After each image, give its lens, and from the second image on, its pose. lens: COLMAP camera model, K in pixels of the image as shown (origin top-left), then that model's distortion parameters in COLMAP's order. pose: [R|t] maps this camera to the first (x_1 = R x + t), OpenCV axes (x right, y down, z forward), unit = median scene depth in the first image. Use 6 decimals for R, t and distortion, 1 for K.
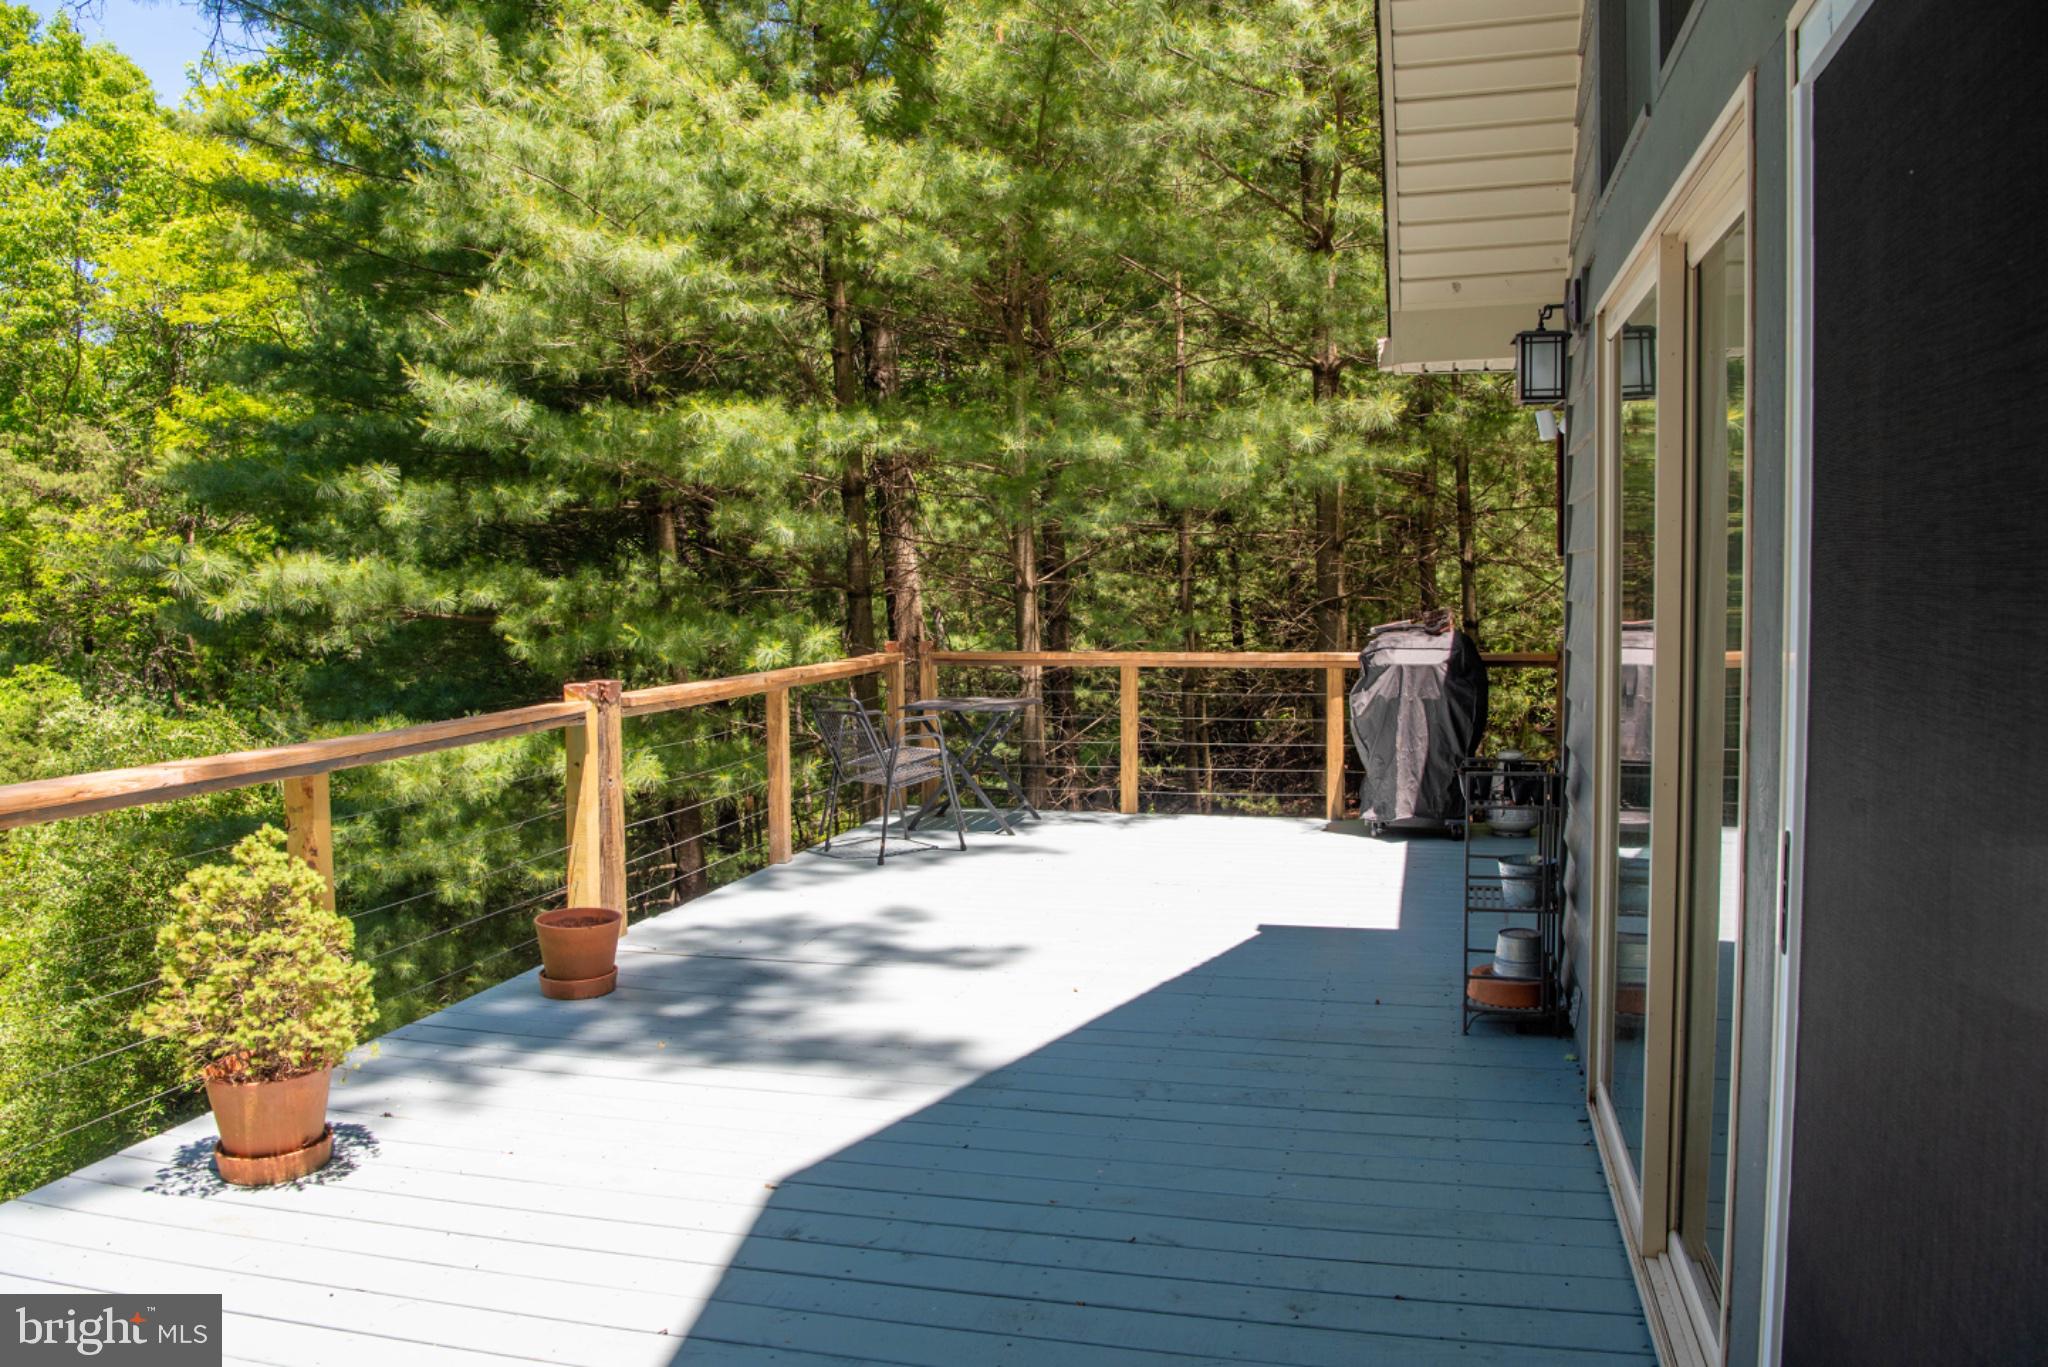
lens RADIAL K [[1482.9, 0, 1039.4], [0, 1482.9, 678.8], [0, 0, 1]] dist [-0.069345, 0.013320]
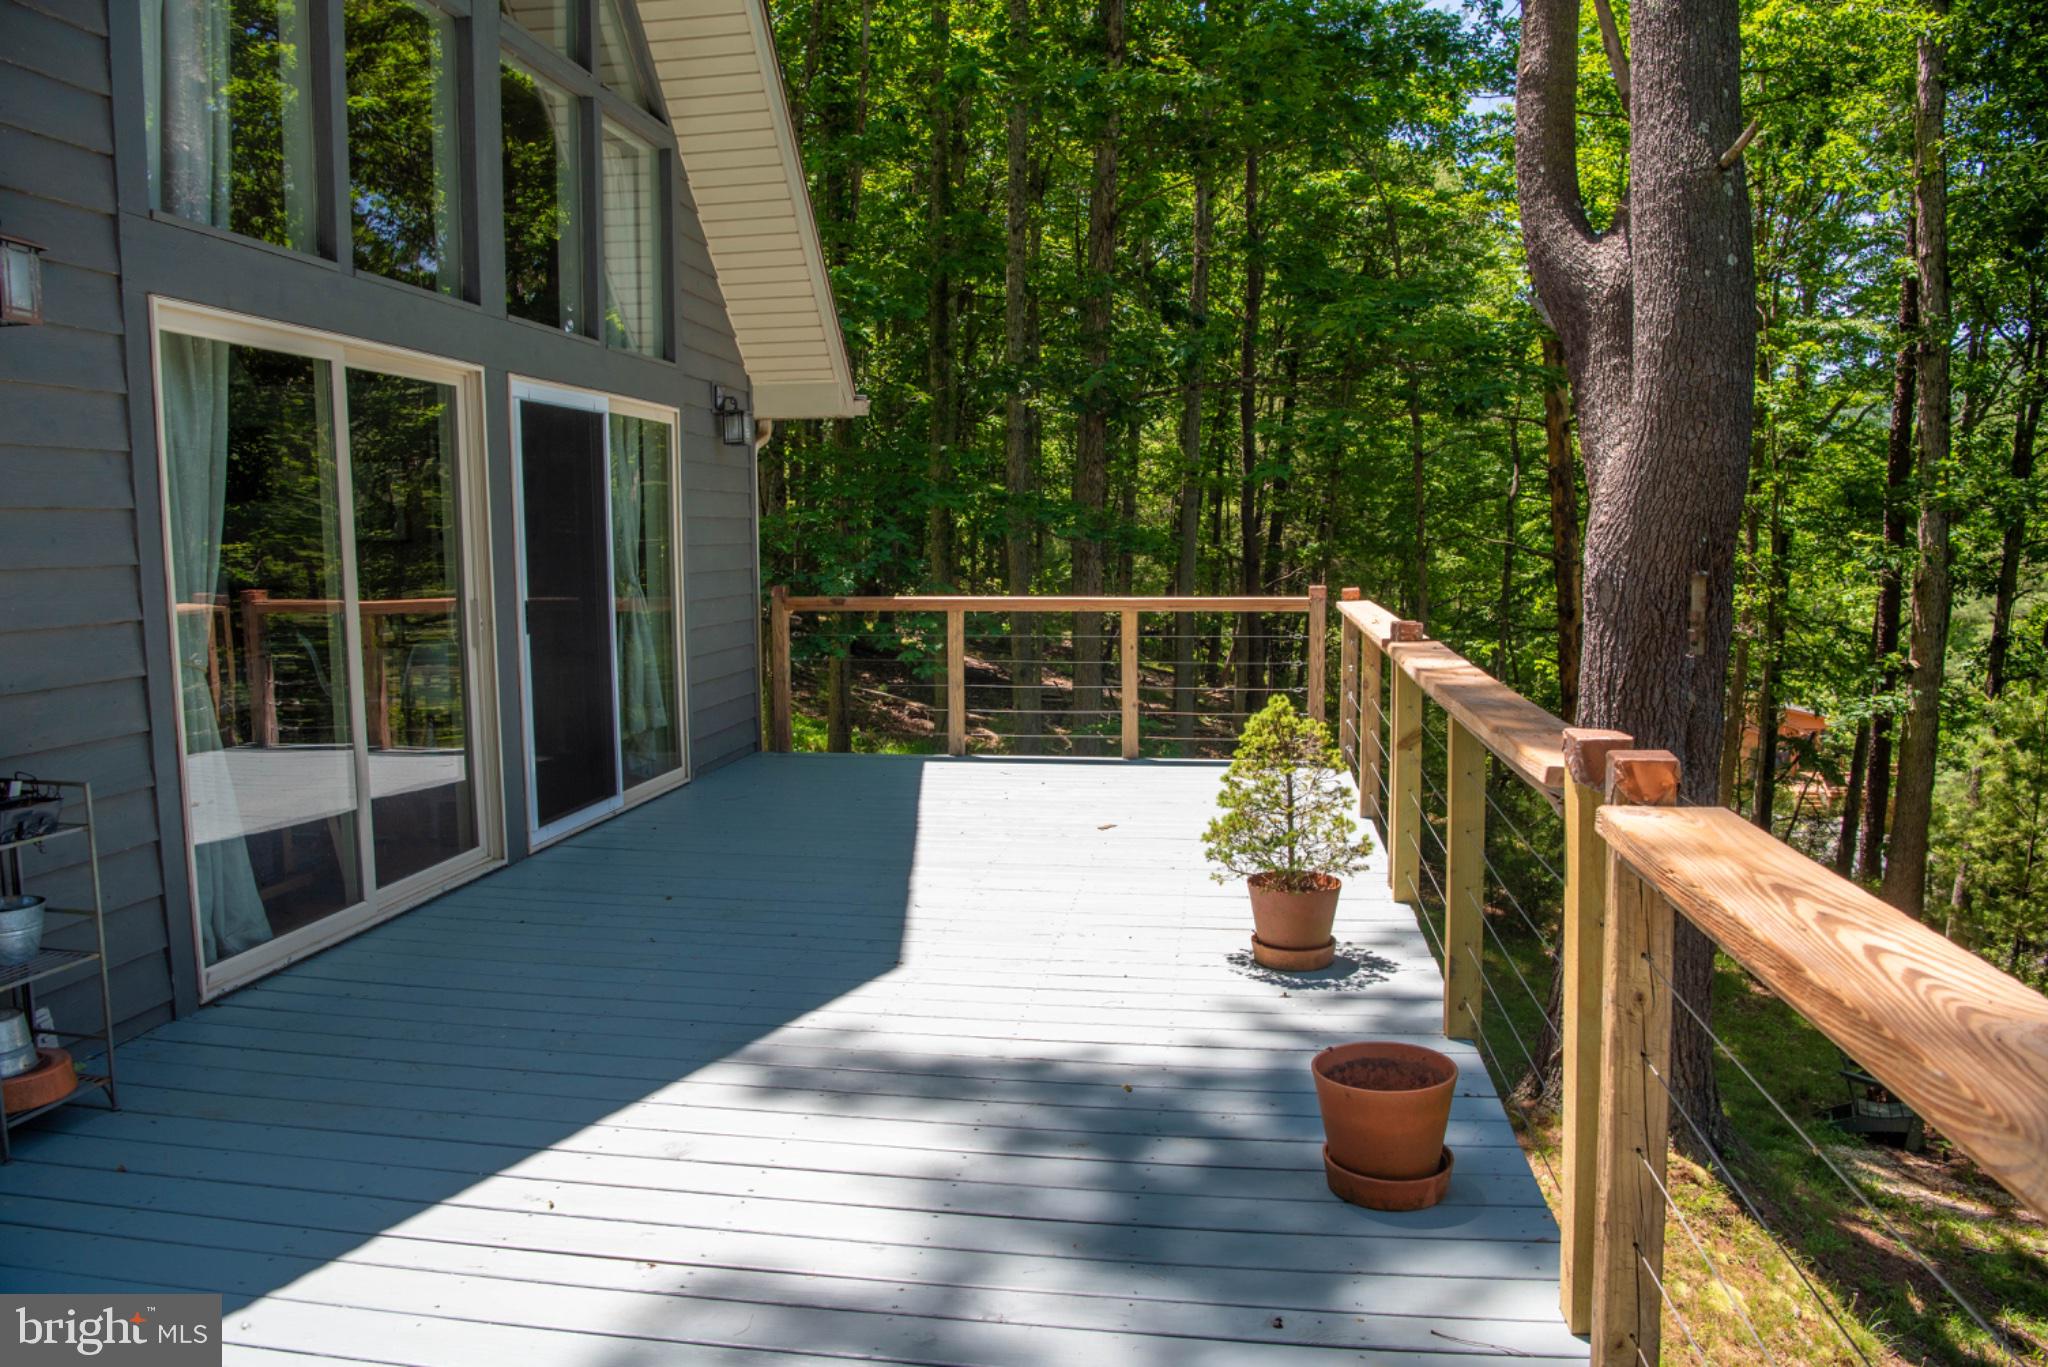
lens RADIAL K [[1409.9, 0, 1024.0], [0, 1409.9, 683.5], [0, 0, 1]] dist [-0.063649, 0.004490]
pose [[-0.992990, 0.034203, -0.113142, -0.069598], [0.013814, 0.984240, 0.176300, -0.063481], [0.117389, 0.173501, -0.977812, 1.004641]]
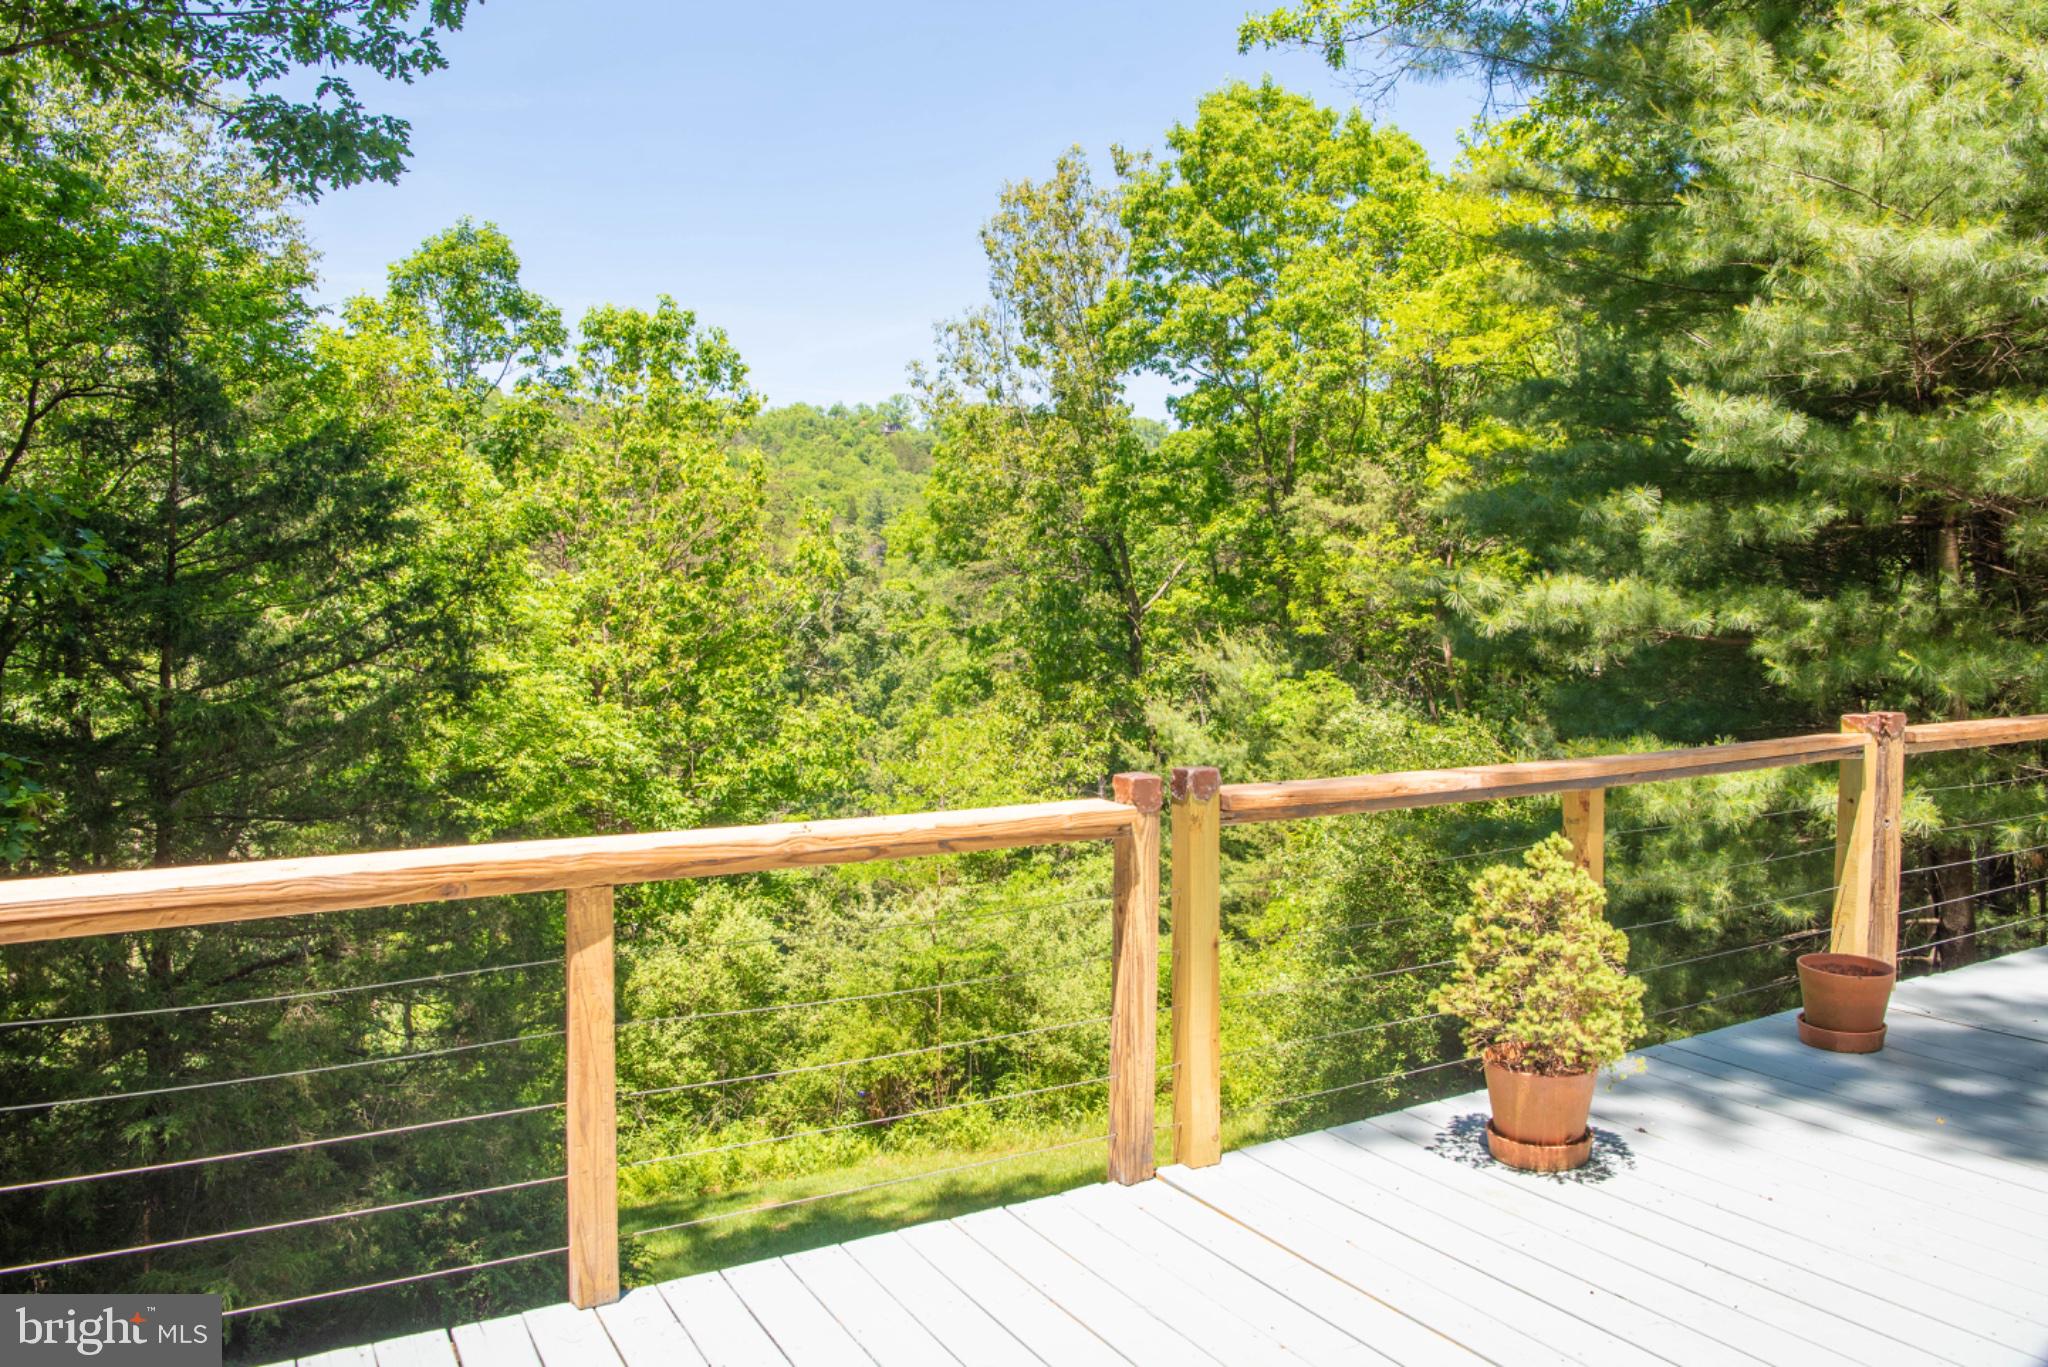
lens RADIAL K [[1482.9, 0, 1039.4], [0, 1482.9, 678.8], [0, 0, 1]] dist [-0.069345, 0.013320]
pose [[0.700297, 0.036845, -0.712900, -0.015211], [-0.046222, 0.998912, 0.006222, -0.000829], [0.712354, 0.028595, 0.701238, -0.010668]]
